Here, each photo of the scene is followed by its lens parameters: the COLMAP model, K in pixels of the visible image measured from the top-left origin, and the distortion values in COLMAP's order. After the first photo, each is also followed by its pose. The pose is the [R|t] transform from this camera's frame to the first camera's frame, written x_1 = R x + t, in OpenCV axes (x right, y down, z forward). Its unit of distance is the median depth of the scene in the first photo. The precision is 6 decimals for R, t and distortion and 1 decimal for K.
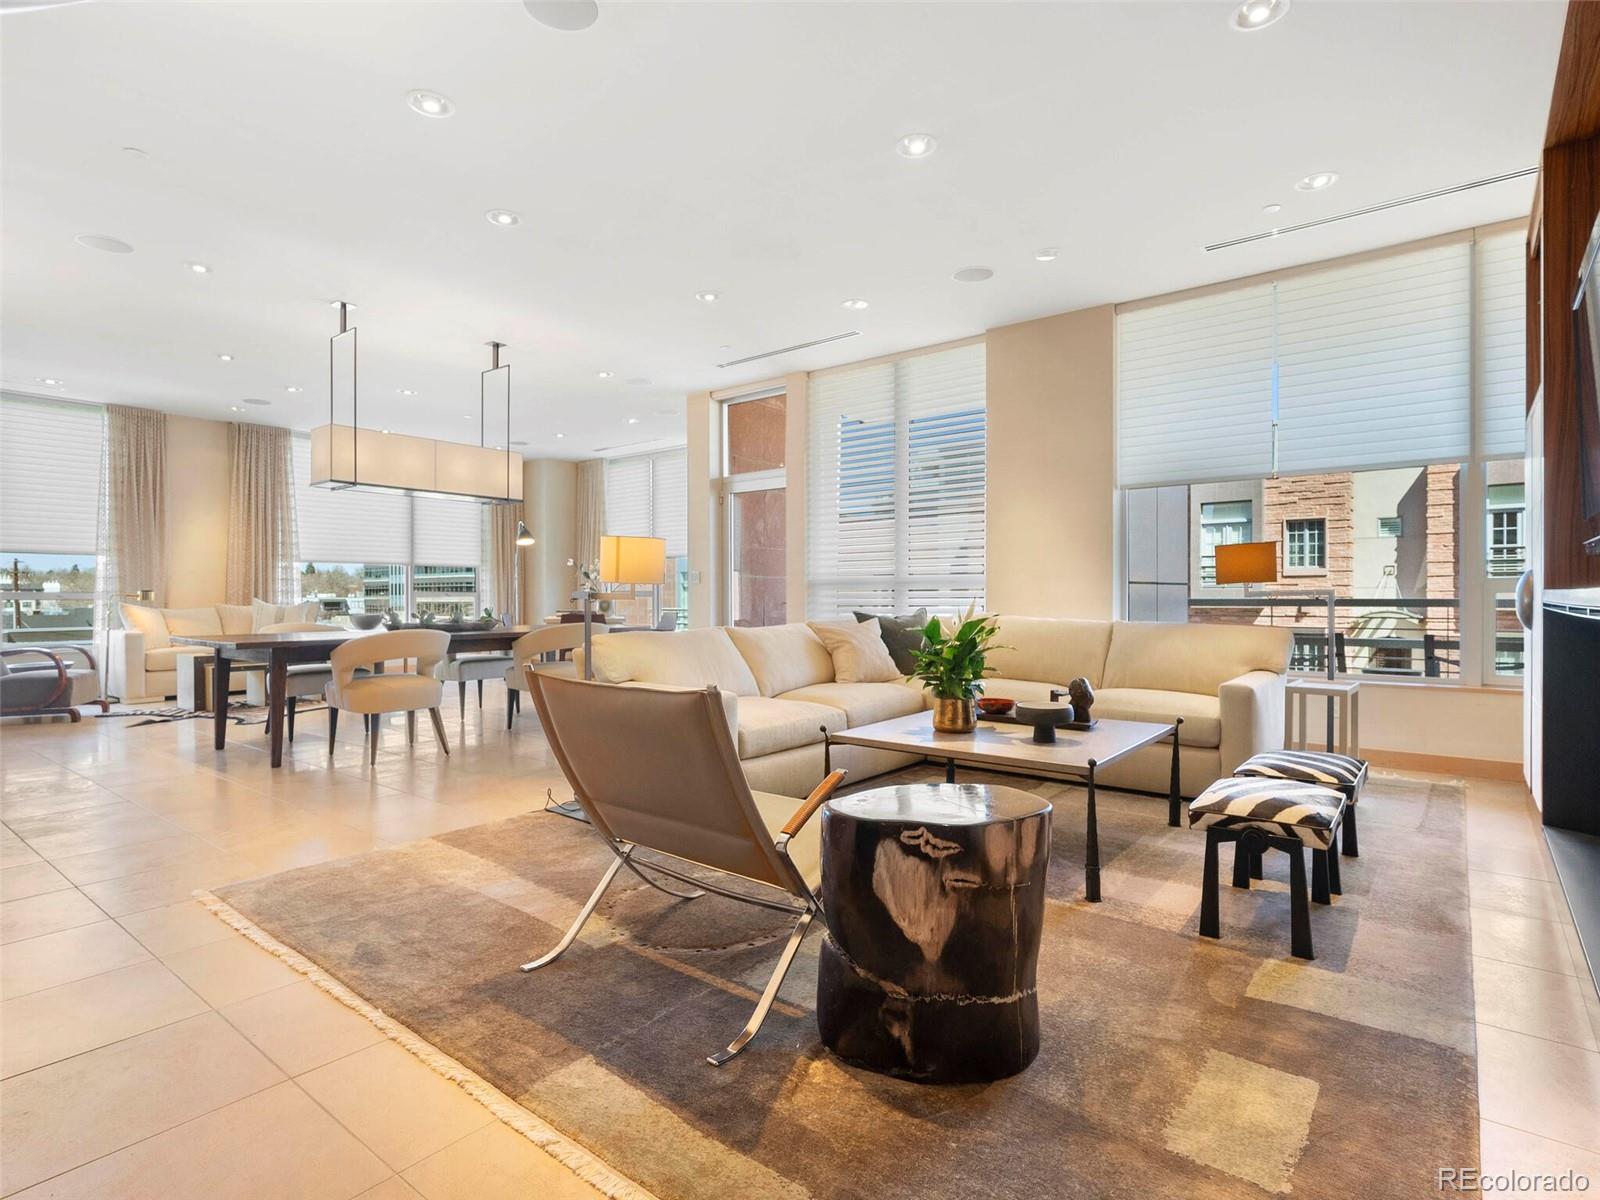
lens RADIAL K [[838.7, 0, 802.3], [0, 838.7, 595.7], [0, 0, 1]] dist [-0.004175, 0.000589]
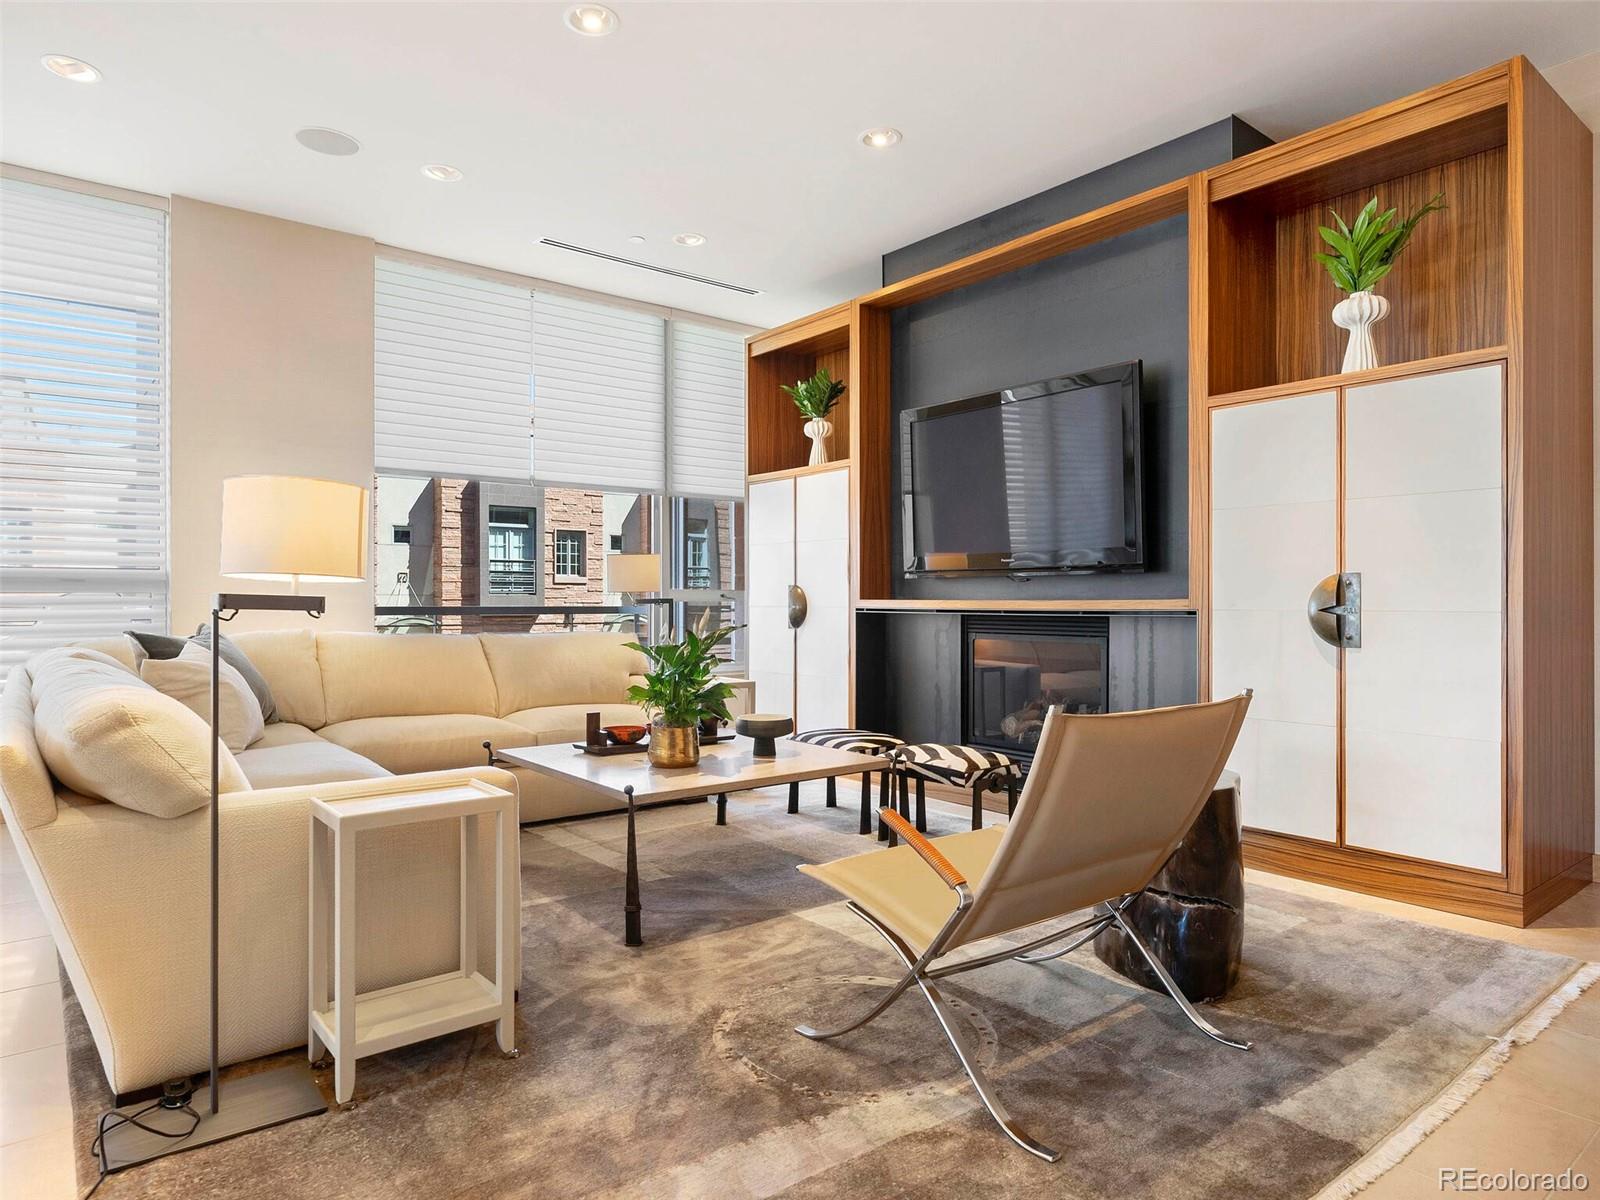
lens RADIAL K [[967.6, 0, 792.0], [0, 967.6, 599.2], [0, 0, 1]] dist [-0.001246, -0.001530]
pose [[0.227531, 0.004721, 0.973759, -0.291033], [-0.000714, 0.999989, -0.004681, 0.000060], [-0.973771, 0.000370, 0.227532, 0.262596]]
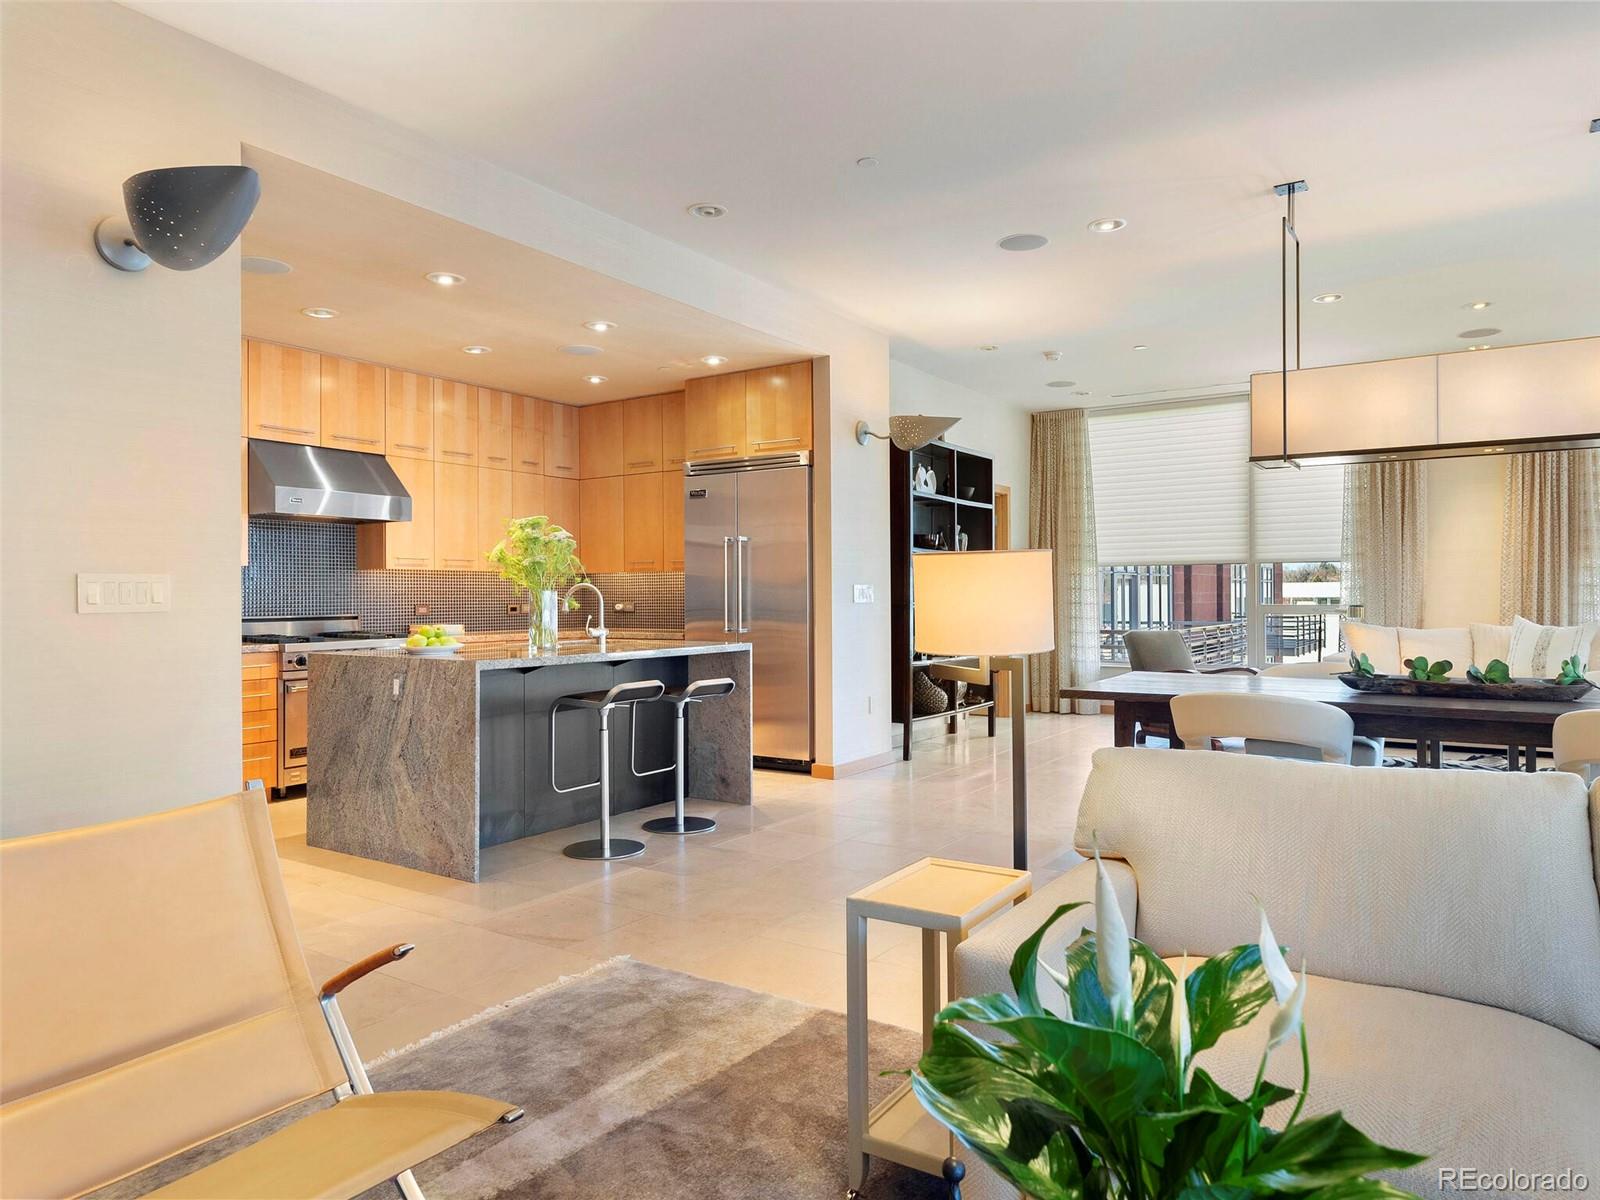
lens RADIAL K [[1035.5, 0, 796.8], [0, 1035.5, 588.4], [0, 0, 1]] dist [-0.005436, 0.007067]
pose [[0.081559, -0.004504, -0.996658, 0.150704], [0.005608, 0.999976, -0.004060, -0.019647], [0.996653, -0.005258, 0.081582, 0.355320]]
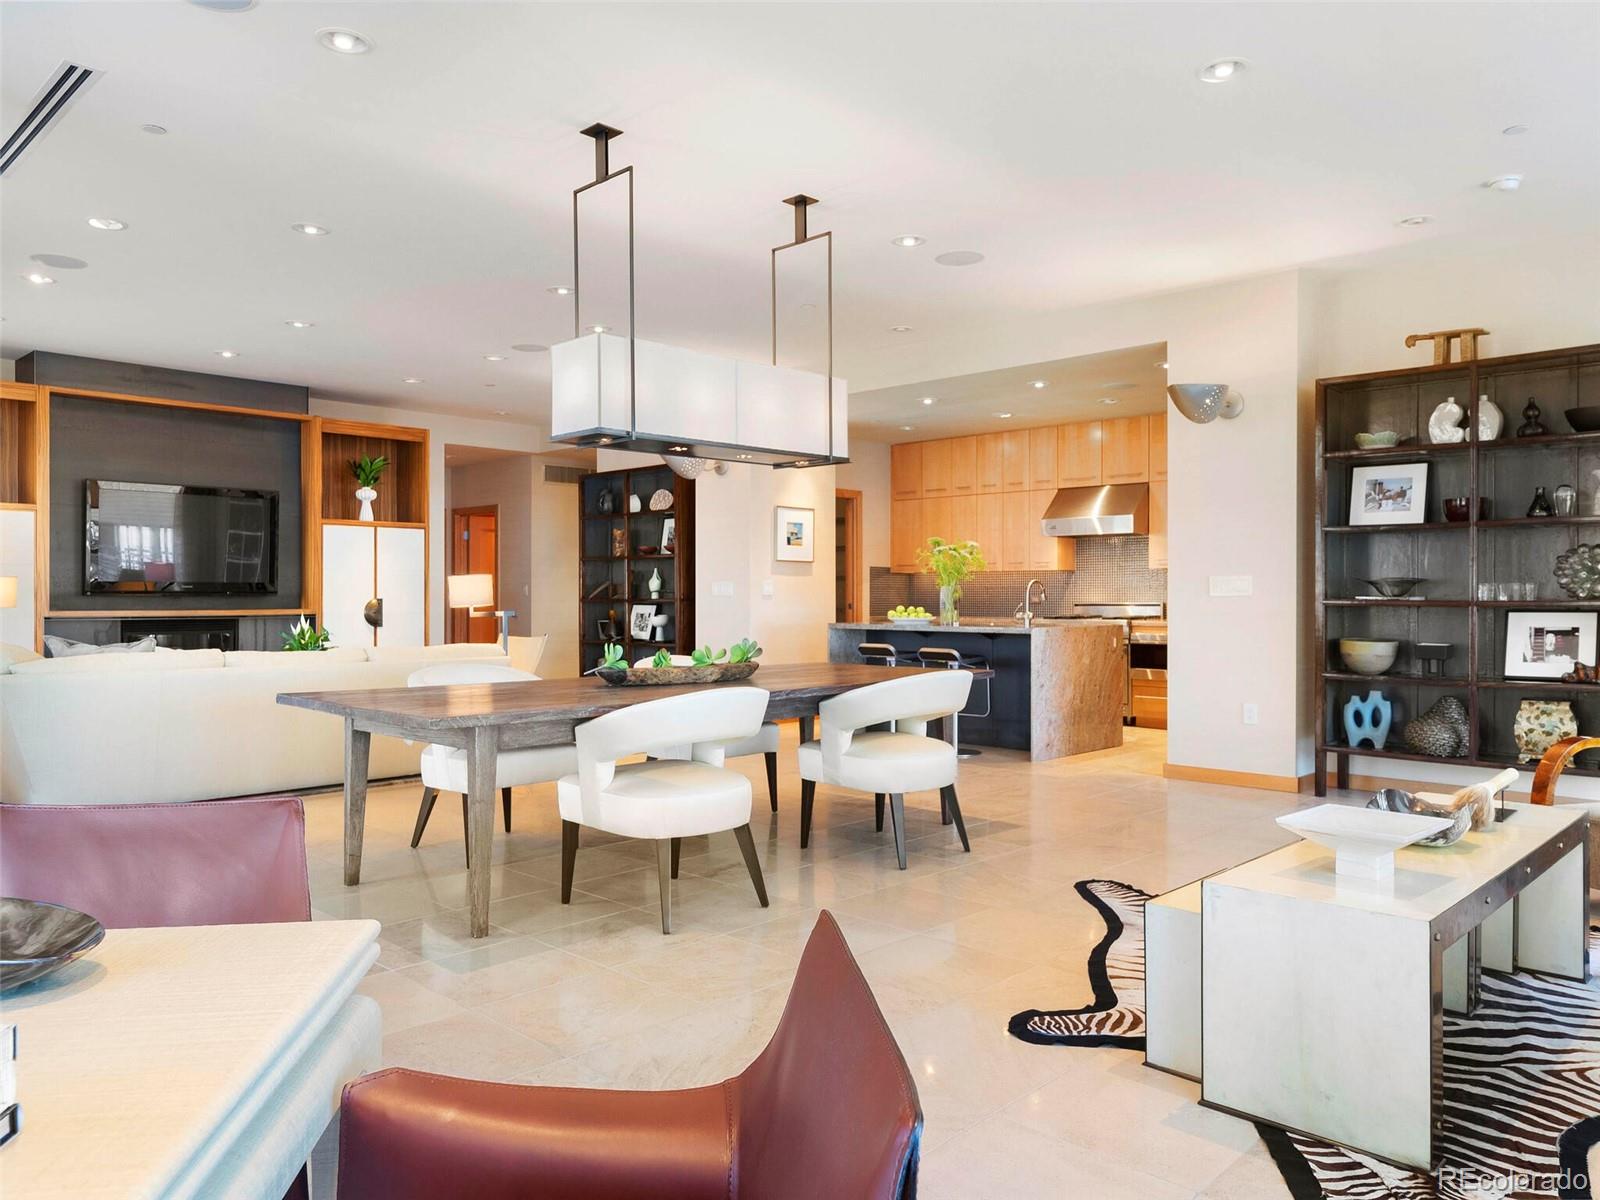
lens RADIAL K [[1136.7, 0, 801.1], [0, 1136.7, 602.1], [0, 0, 1]] dist [0.006164, -0.004035]
pose [[-0.995131, 0.002702, 0.098521, -0.418489], [0.003123, 0.999987, 0.004121, -0.012083], [-0.098508, 0.004409, -0.995126, 1.263560]]
